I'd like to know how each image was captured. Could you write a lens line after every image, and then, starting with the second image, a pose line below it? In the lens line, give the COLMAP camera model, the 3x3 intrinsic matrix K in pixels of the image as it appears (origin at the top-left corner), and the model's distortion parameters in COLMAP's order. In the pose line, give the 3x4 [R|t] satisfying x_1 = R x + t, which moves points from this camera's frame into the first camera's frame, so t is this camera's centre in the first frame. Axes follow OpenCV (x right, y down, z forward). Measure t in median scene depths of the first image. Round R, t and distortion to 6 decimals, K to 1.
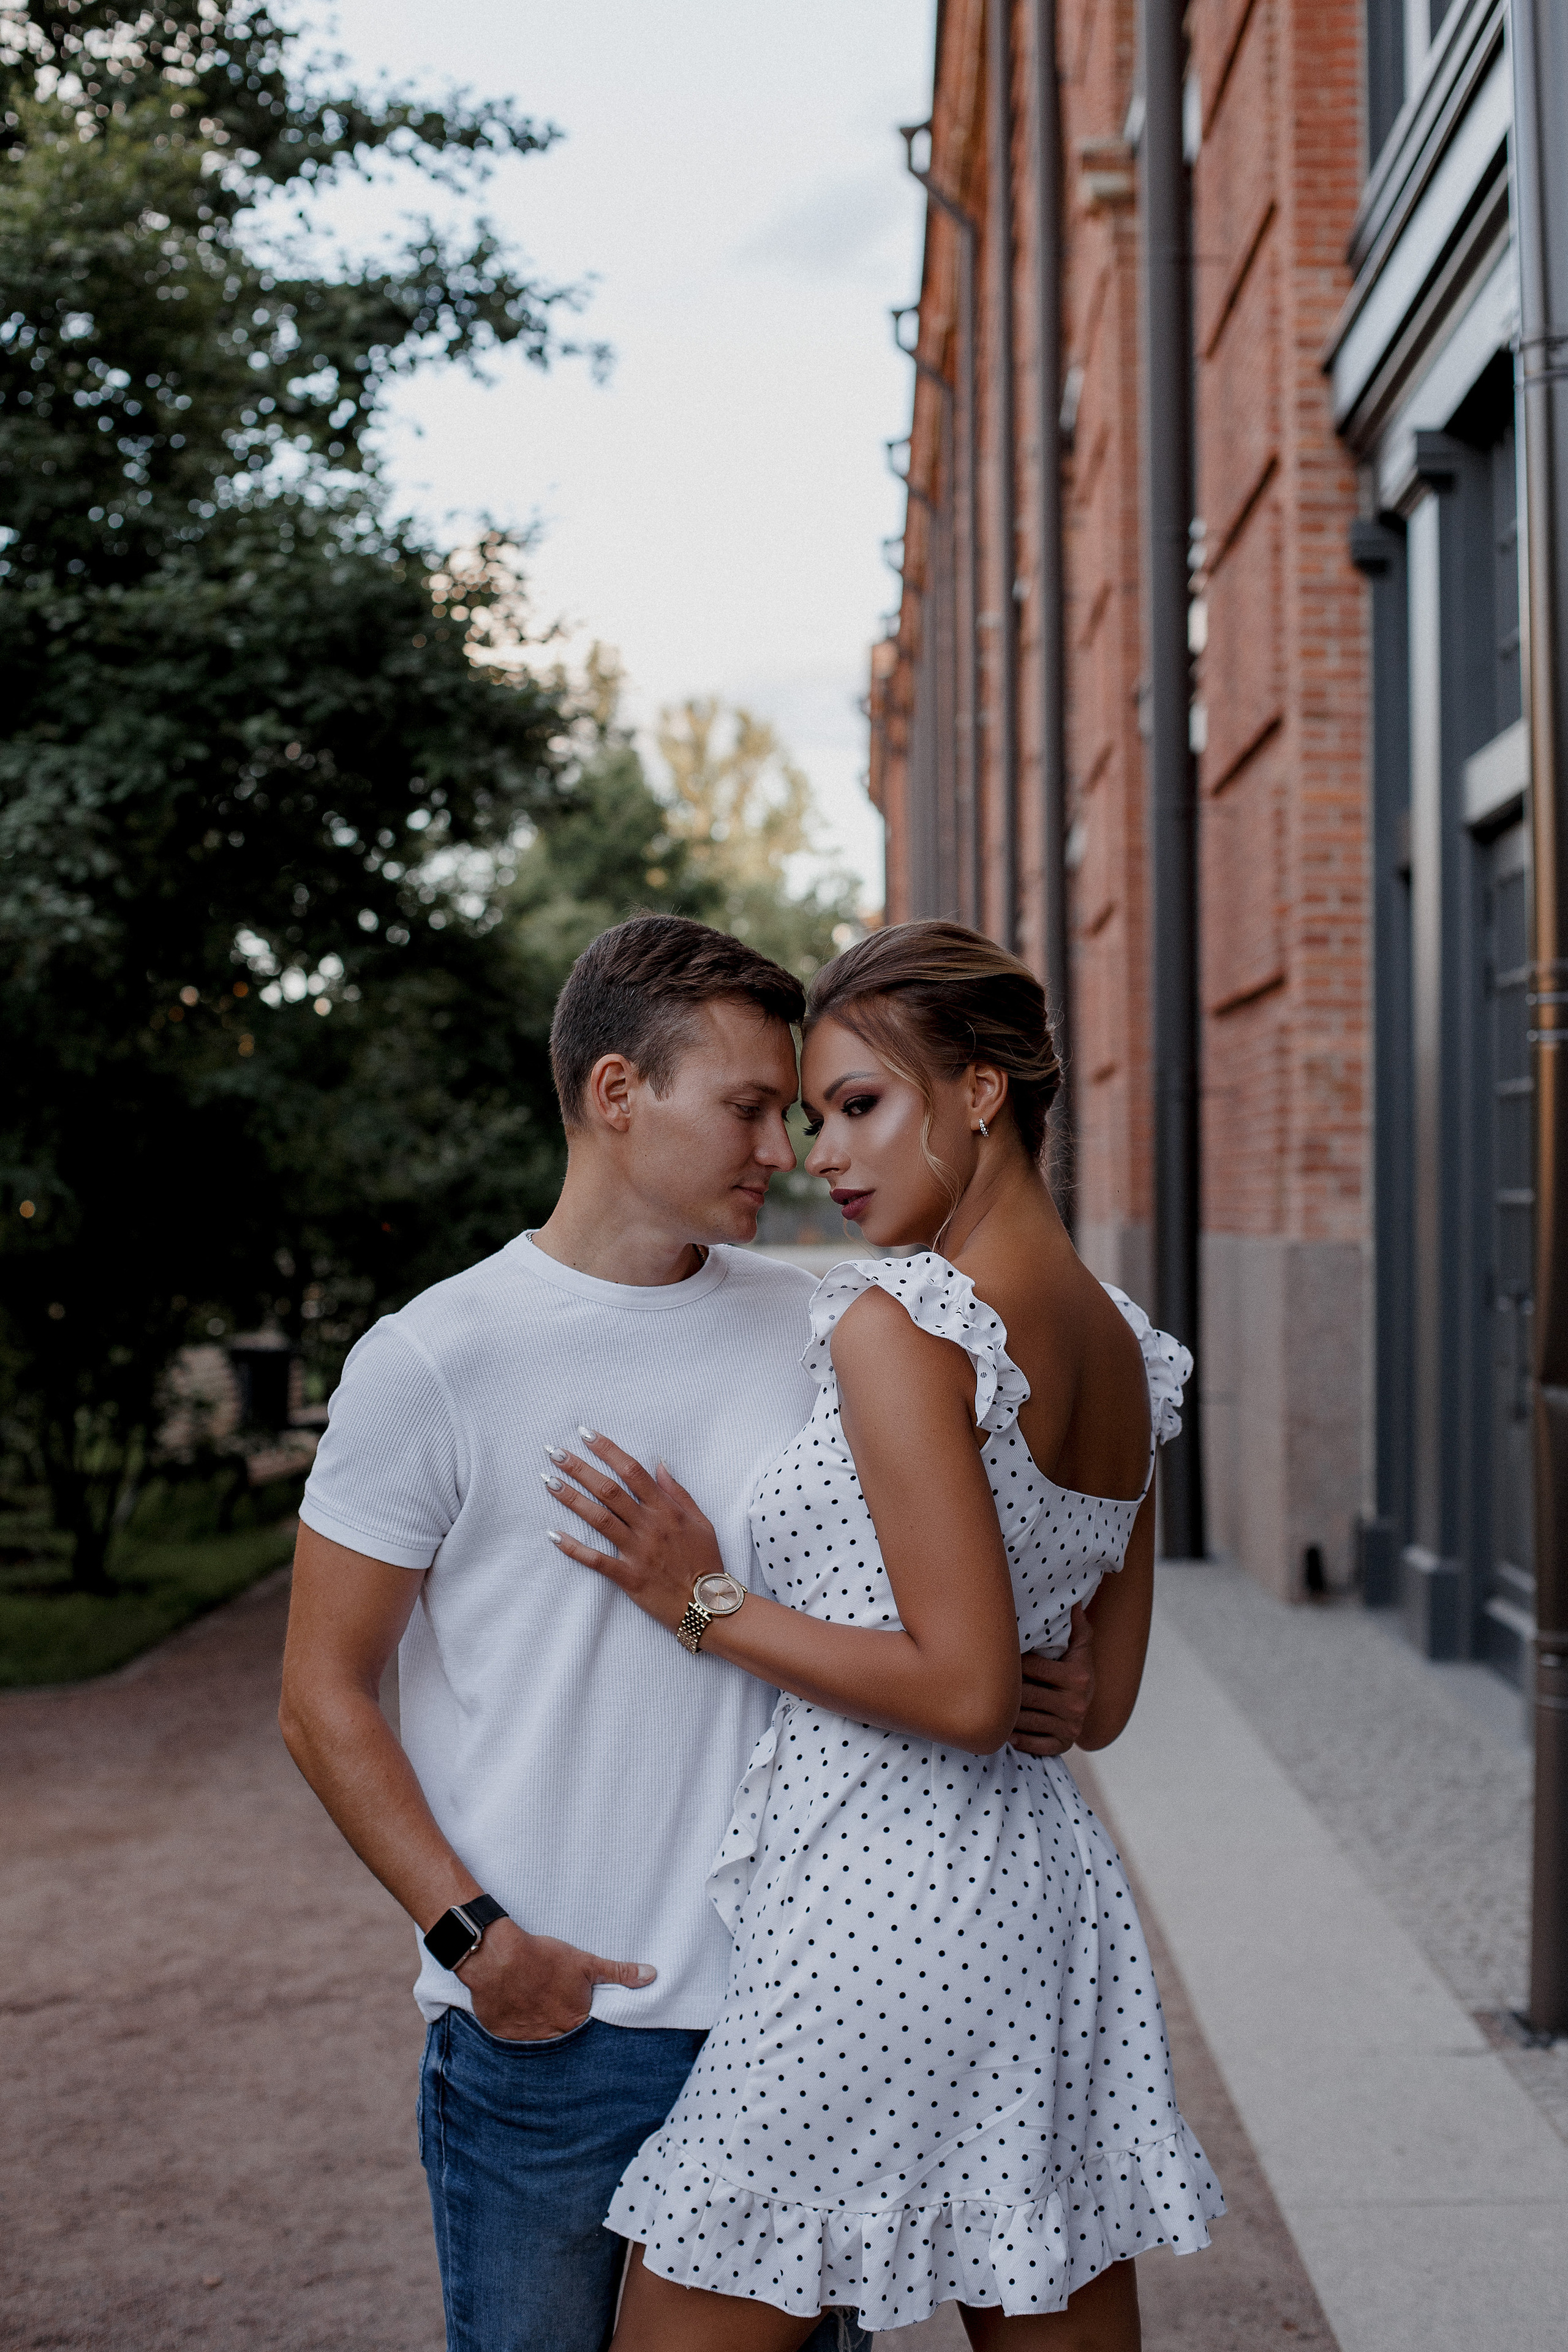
lens RADIAL K [[3562.5, 0, 784.0], [0, 3562.5, 1176.0], [0, 0, 1]] dist [-0.156205, 0.082780]
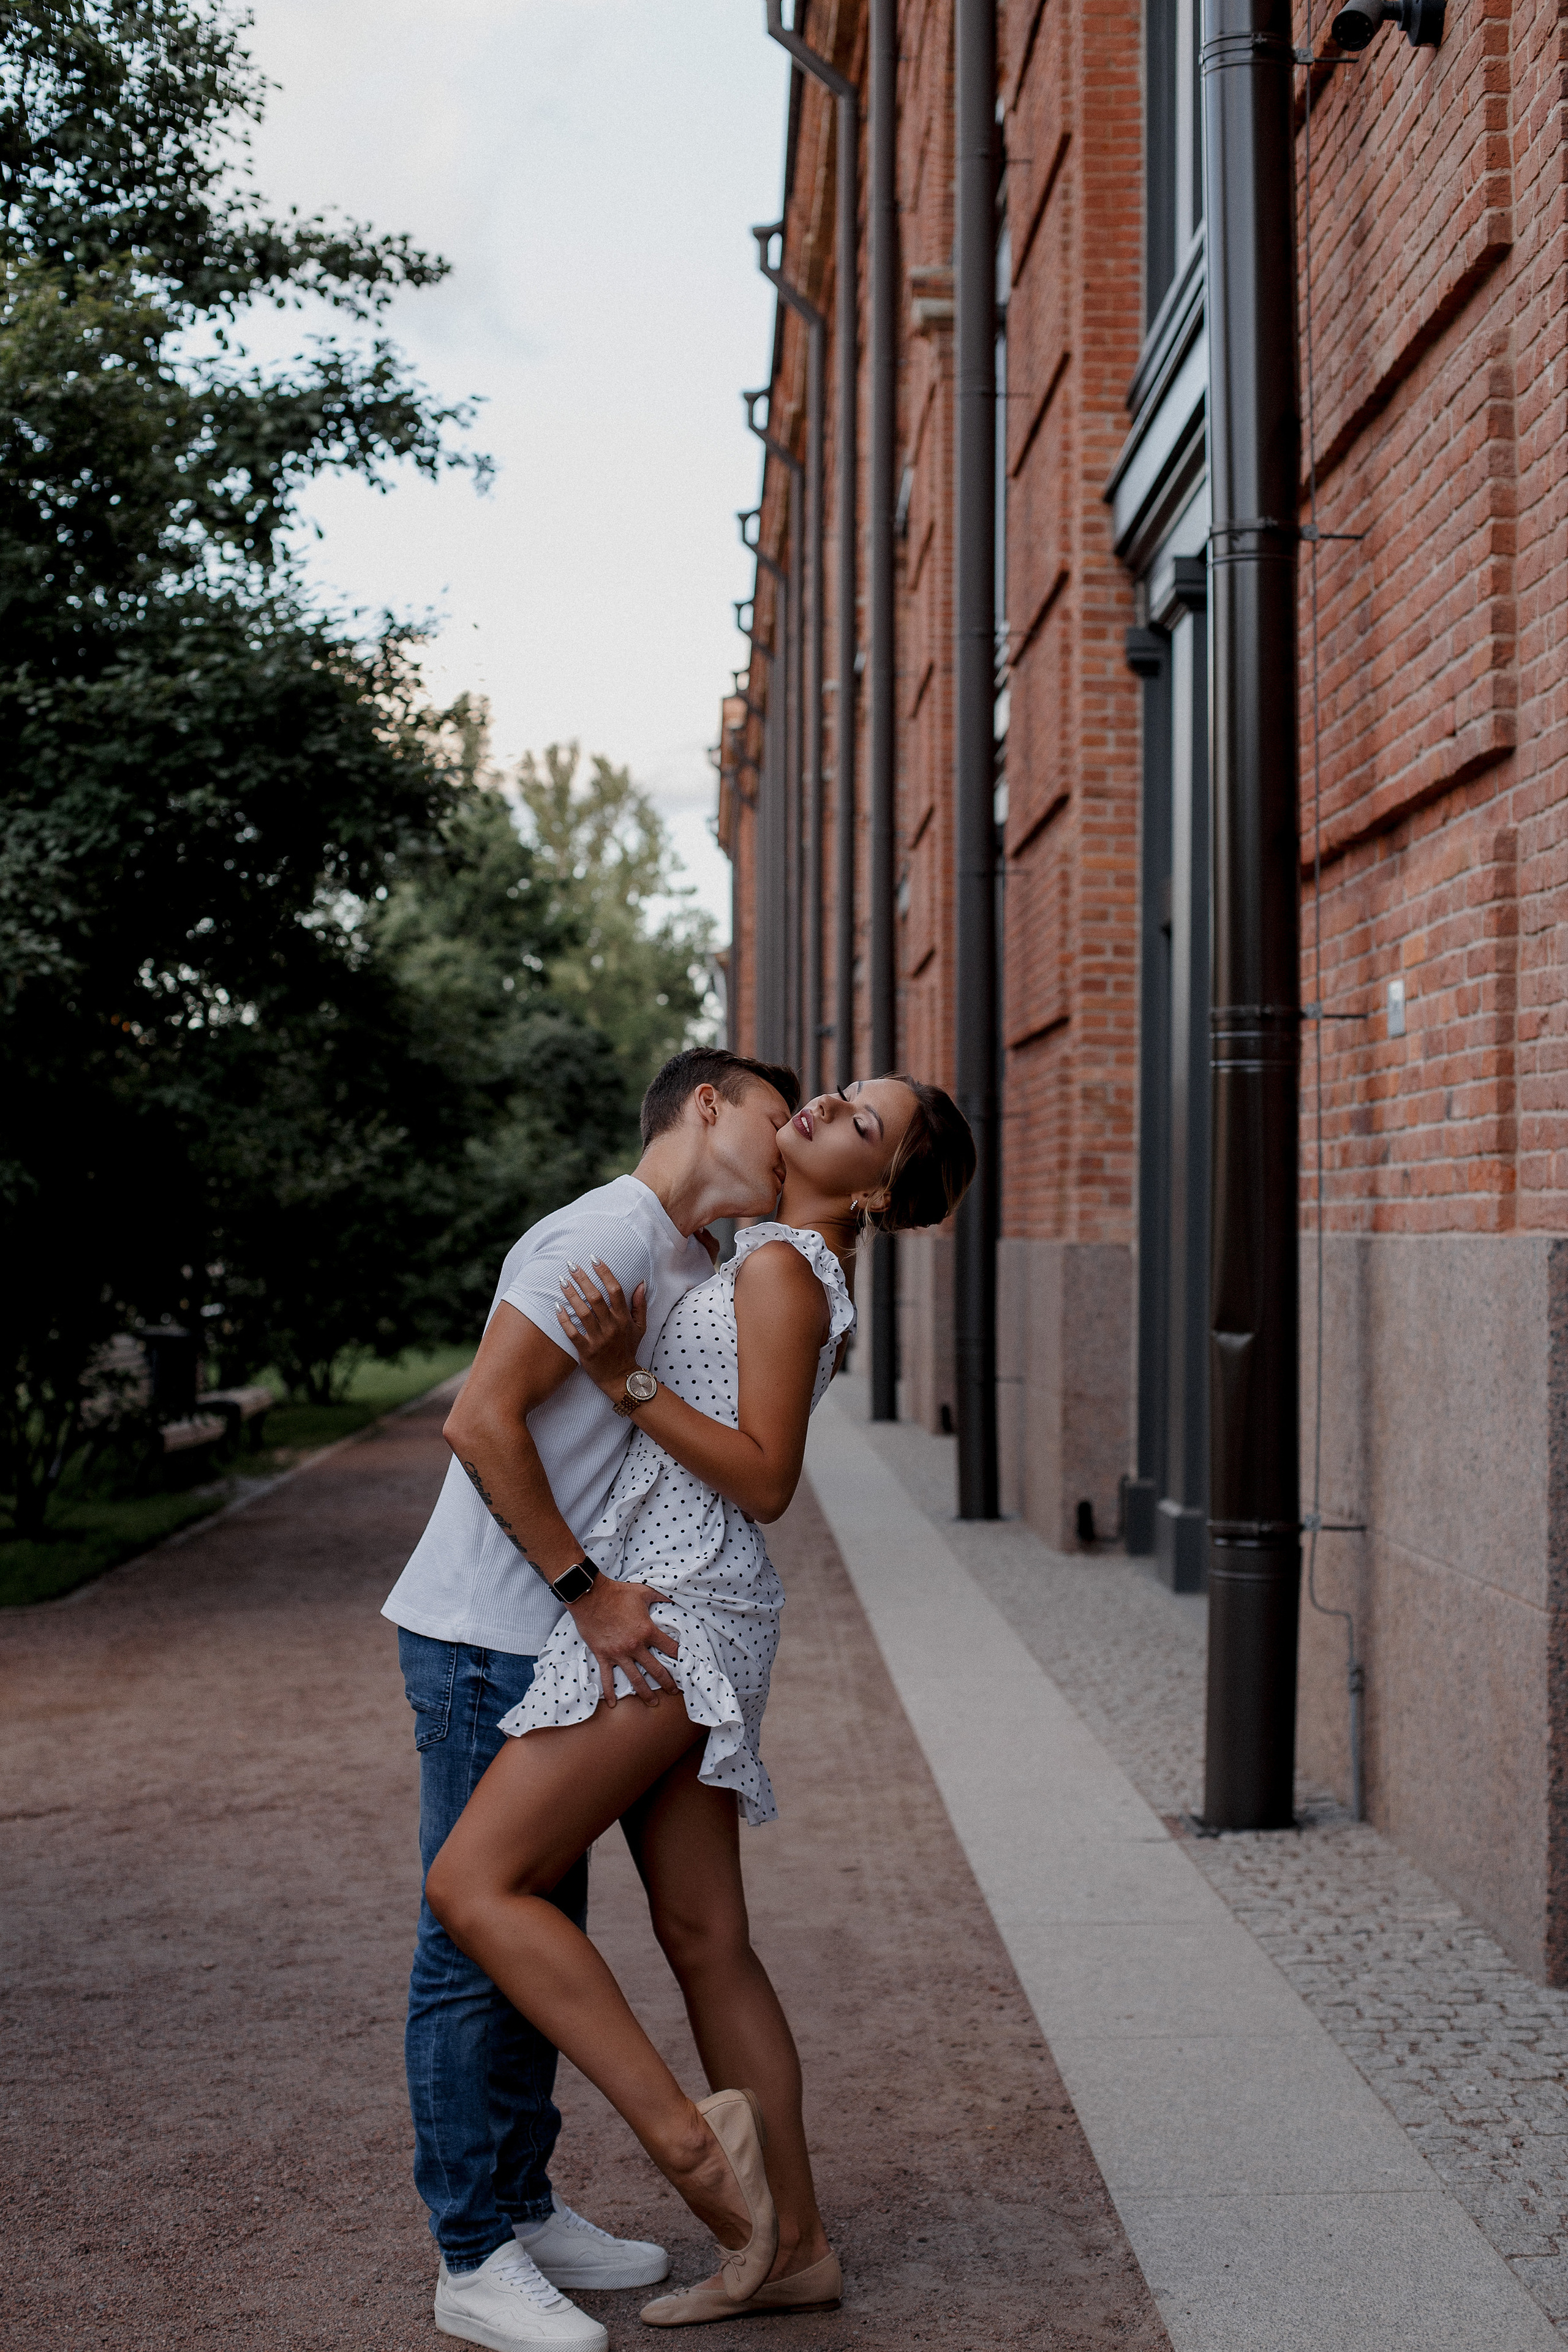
lens RADIAL K [[3451.9, 0, 784.0], [0, 3451.9, 1176.0], [0, 0, 1]] dist [-0.146540, 0.092200]
pose [[0.999042, 0.010358, 0.042524, 0.000112], [-0.010004, 0.999914, -0.008518, 0.006990], [-0.042608, 0.008084, 0.999059, -0.129655]]
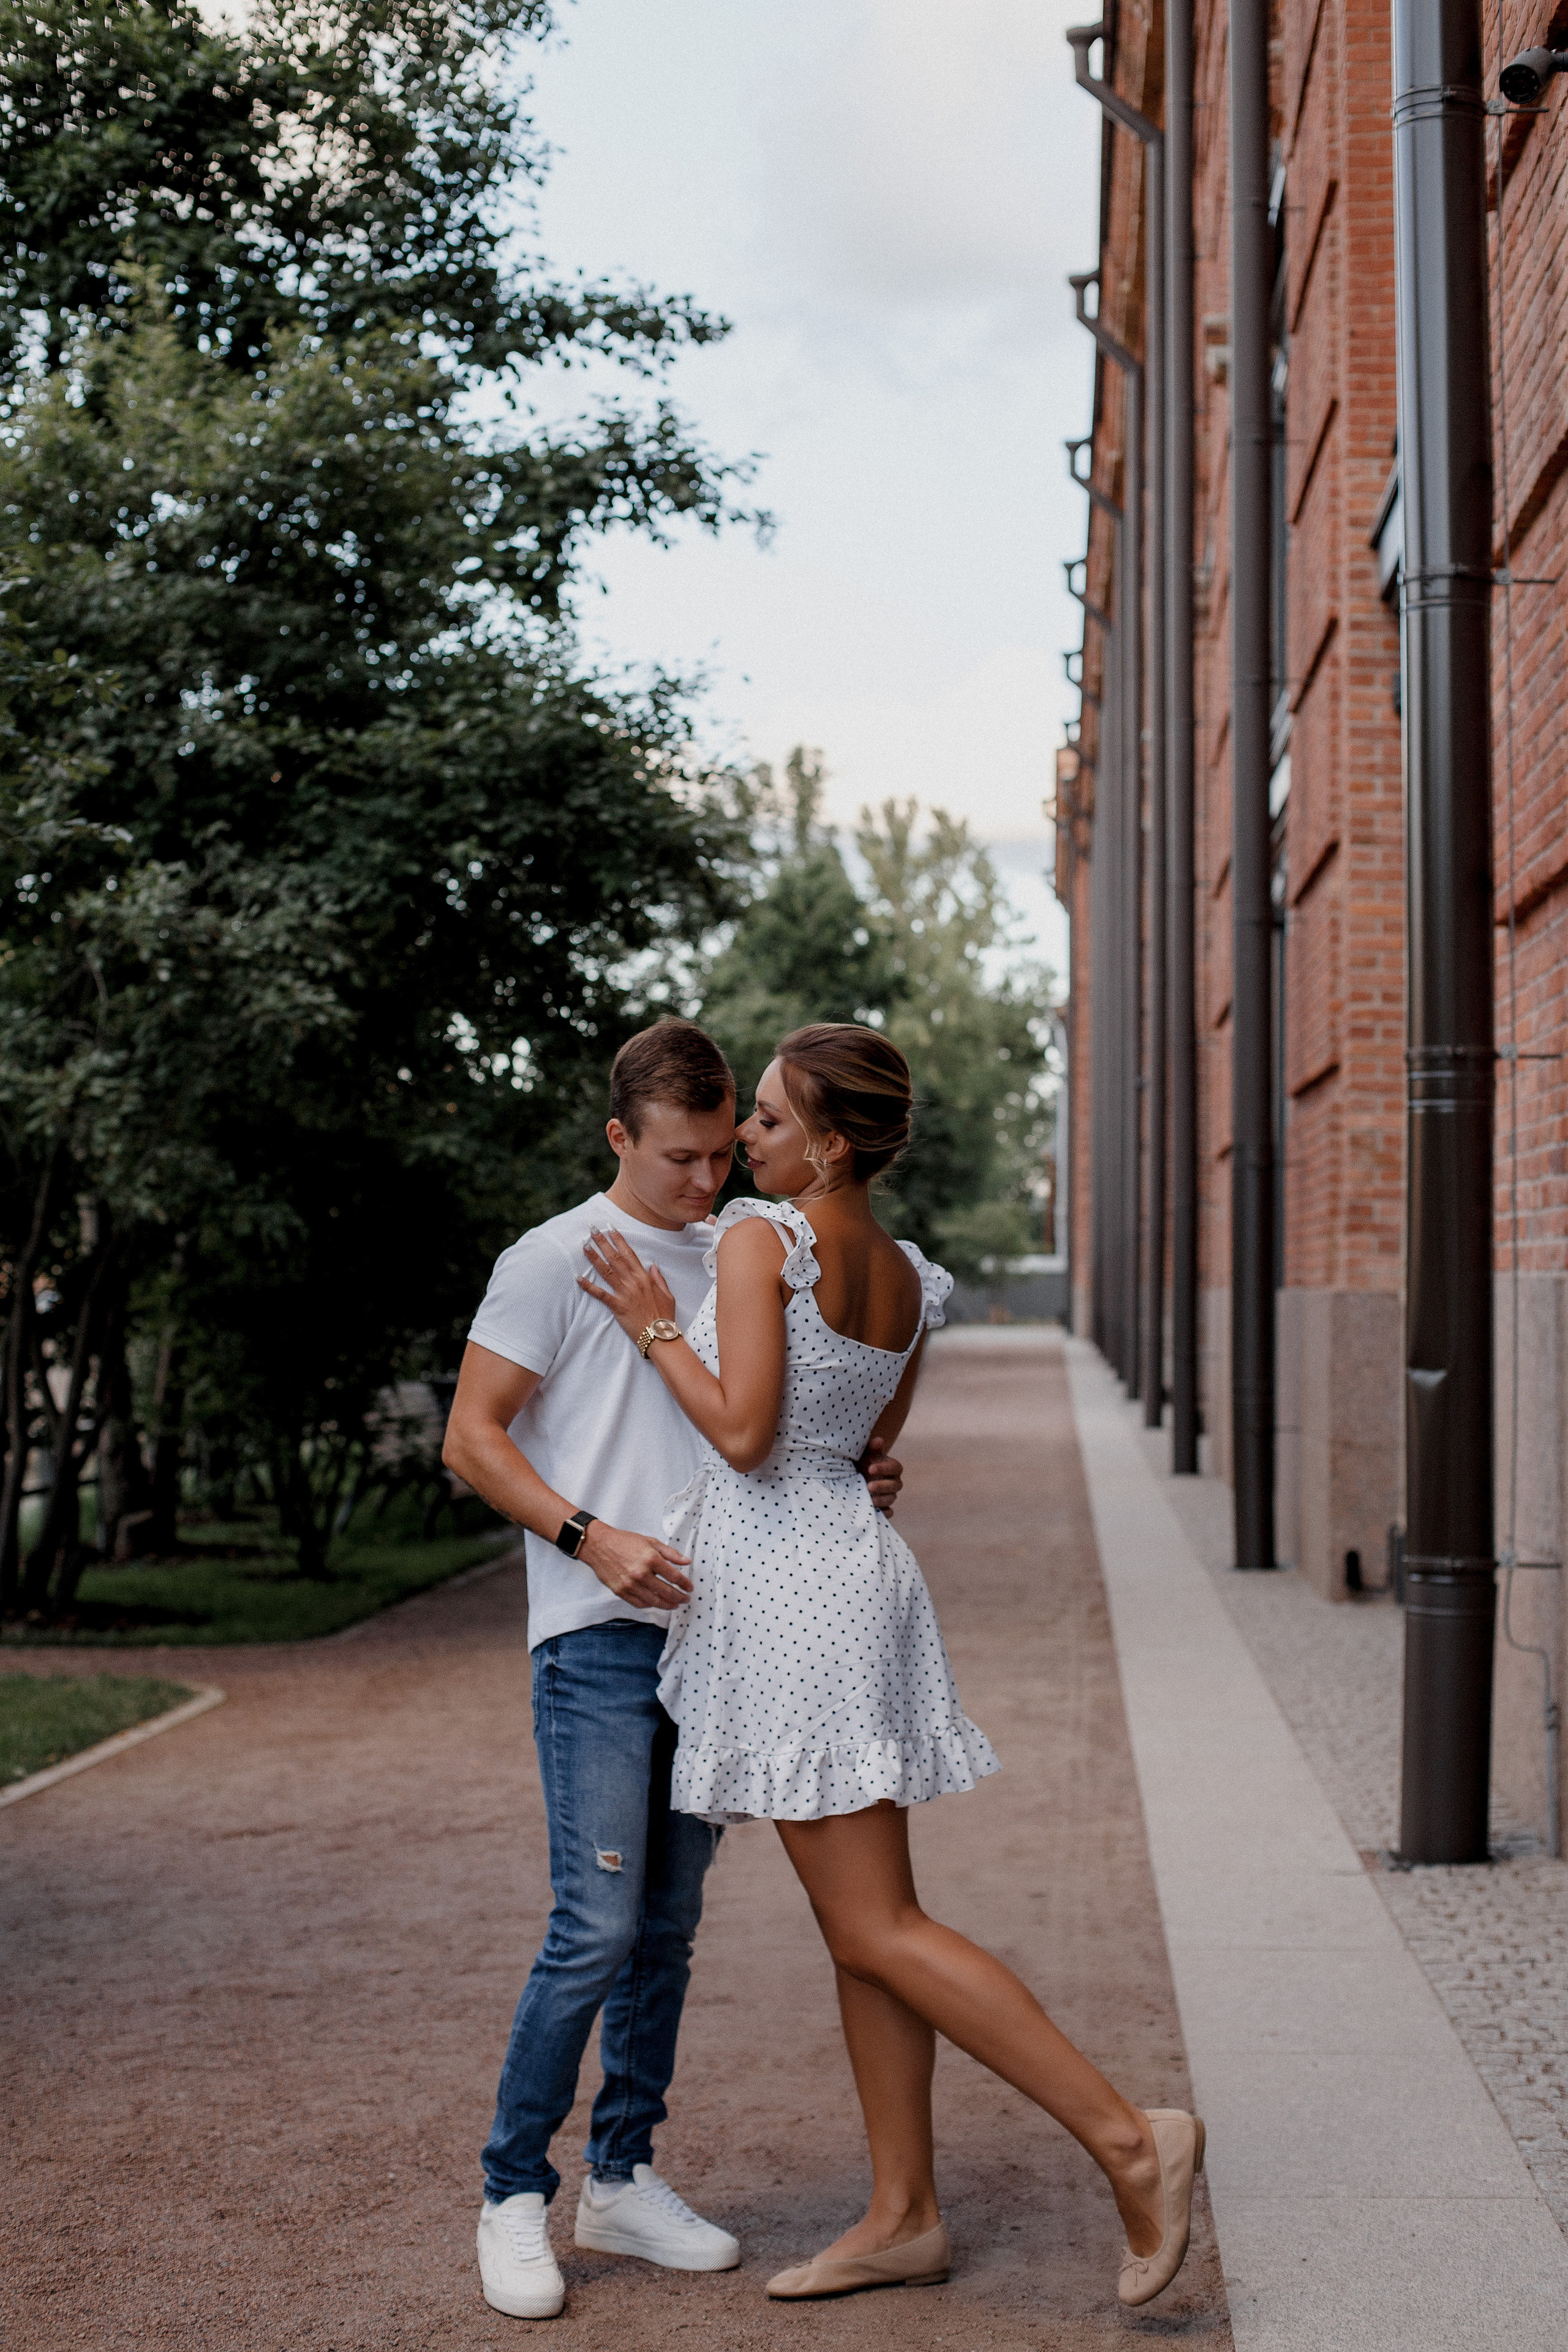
lens RADIAL K [[3501.0, 0, 784.0], [0, 3501.0, 1176.0], [0, 0, 1]] dist [-0.147669, 0.060565]
pose [[0.998180, 0.010565, -0.059378, 0.028021], [-0.012013, 0.999638, -0.024082, 0.010444], [0.059102, 0.024752, 0.997945, -0.152546]]
